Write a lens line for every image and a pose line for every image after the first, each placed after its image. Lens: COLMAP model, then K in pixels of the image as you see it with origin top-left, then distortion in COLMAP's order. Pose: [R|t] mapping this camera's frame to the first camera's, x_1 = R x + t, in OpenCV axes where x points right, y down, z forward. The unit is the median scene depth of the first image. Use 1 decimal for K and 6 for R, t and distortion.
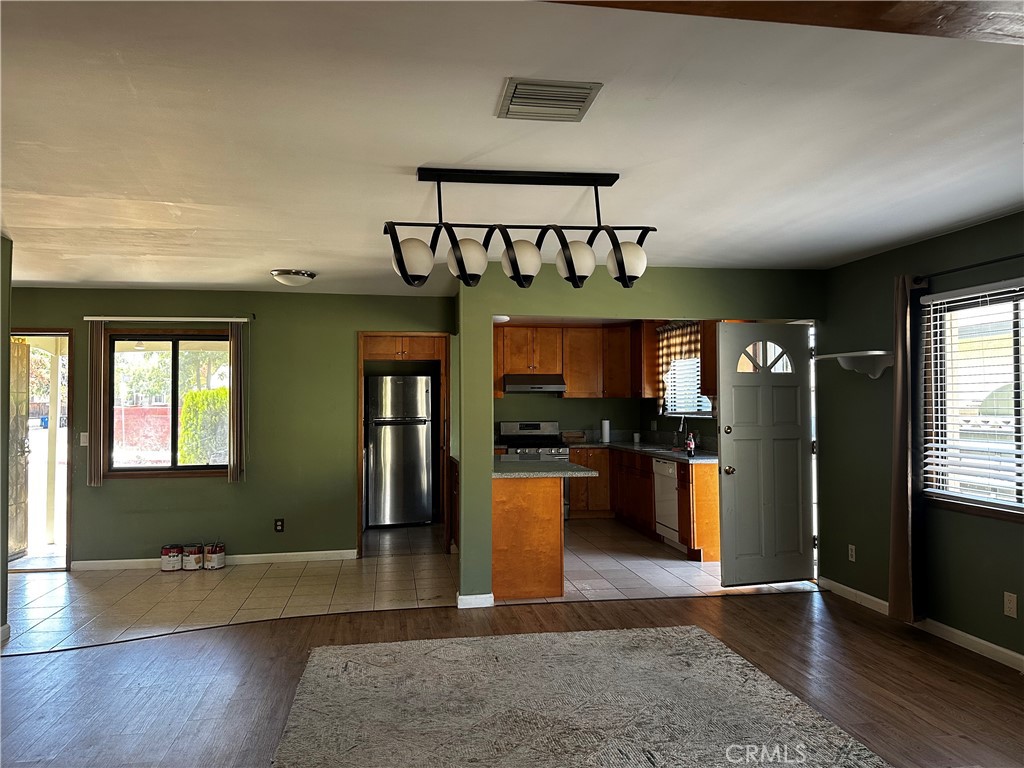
lens RADIAL K [[721.0, 0, 512.0], [0, 721.0, 384.0], [0, 0, 1]] dist [0.152172, -0.241138]
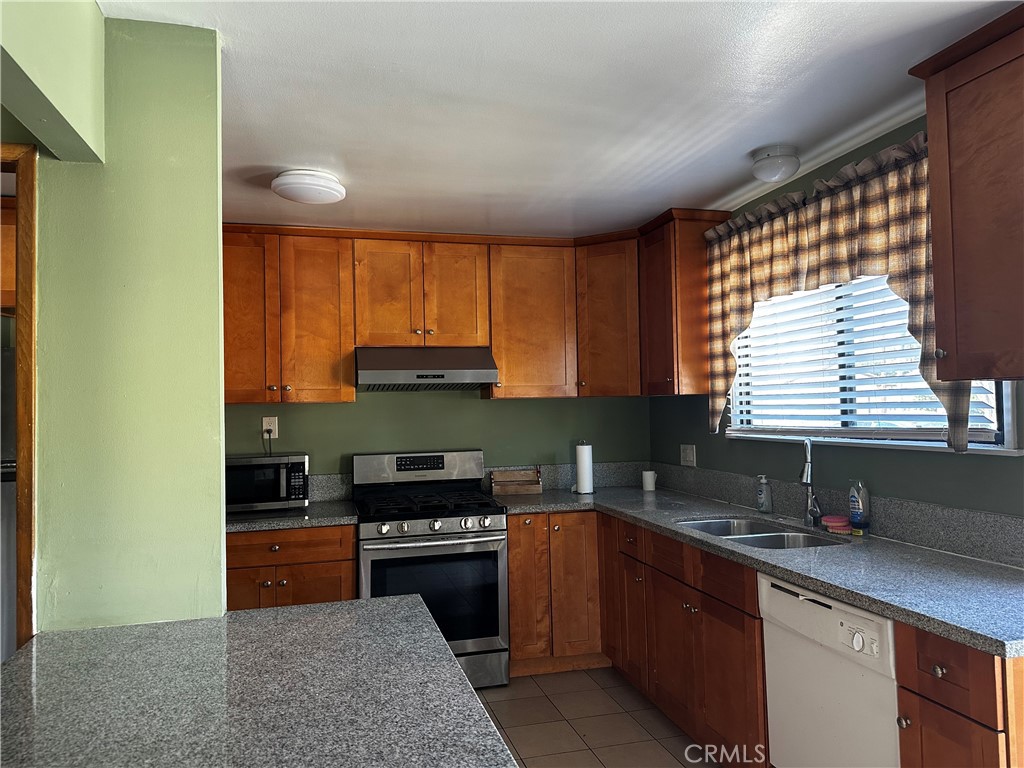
lens RADIAL K [[721.0, 0, 512.0], [0, 721.0, 384.0], [0, 0, 1]] dist [0.152172, -0.241138]
pose [[0.996127, -0.014841, 0.086663, 0.048119], [0.015417, 0.999863, -0.005979, 0.014109], [-0.086563, 0.007292, 0.996220, 0.599787]]
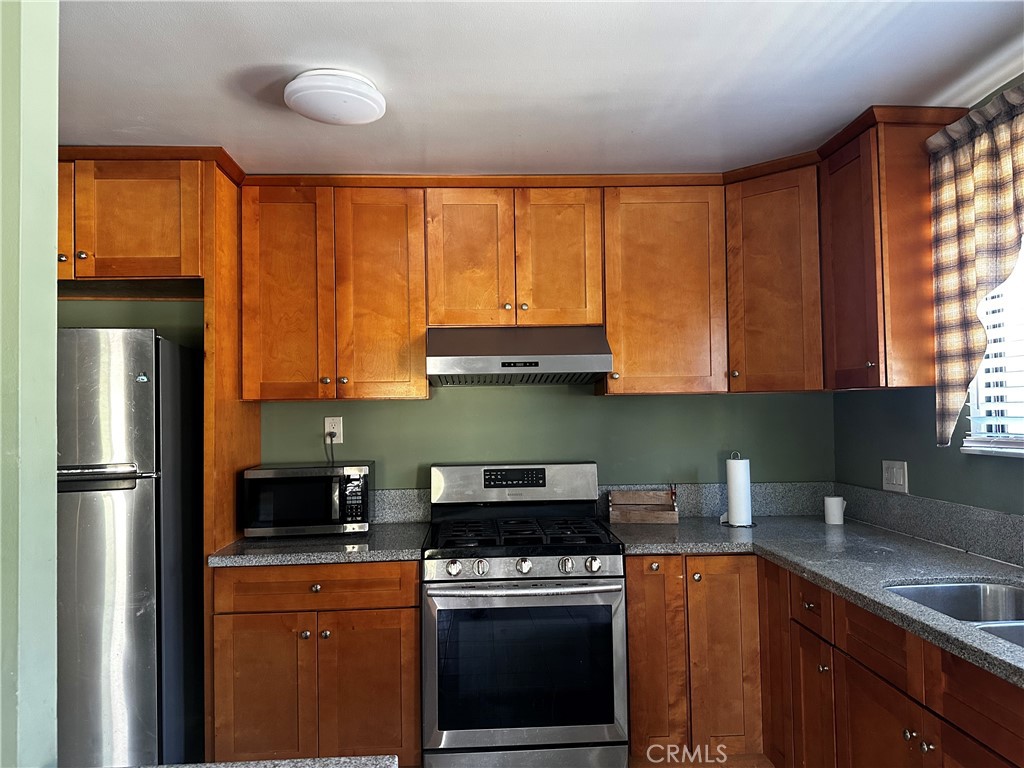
lens RADIAL K [[727.6, 0, 512.0], [0, 727.6, 384.0], [0, 0, 1]] dist [0.092320, -0.115644]
pose [[0.992704, -0.018763, -0.119112, 0.073643], [0.017445, 0.999775, -0.012102, 0.019352], [0.119312, 0.009936, 0.992807, 0.719475]]
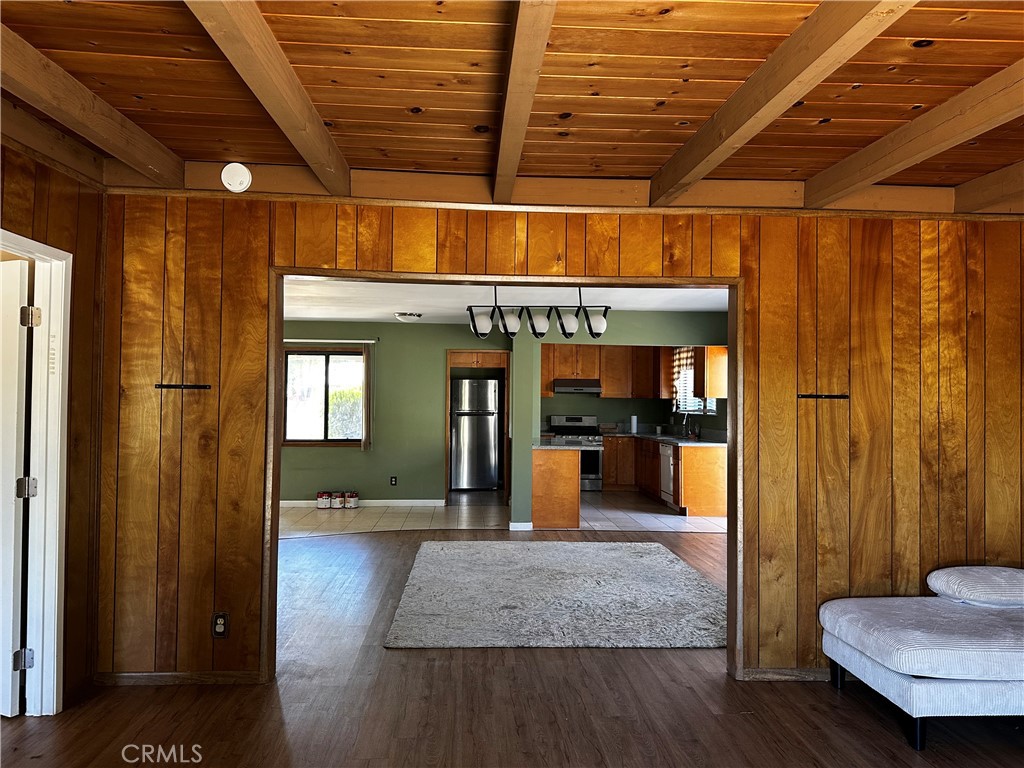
lens RADIAL K [[721.0, 0, 512.0], [0, 721.0, 384.0], [0, 0, 1]] dist [0.152172, -0.241138]
pose [[0.994451, 0.013176, -0.104370, 0.053673], [-0.012927, 0.999912, 0.003054, -0.007632], [0.104401, -0.001688, 0.994534, -0.328762]]
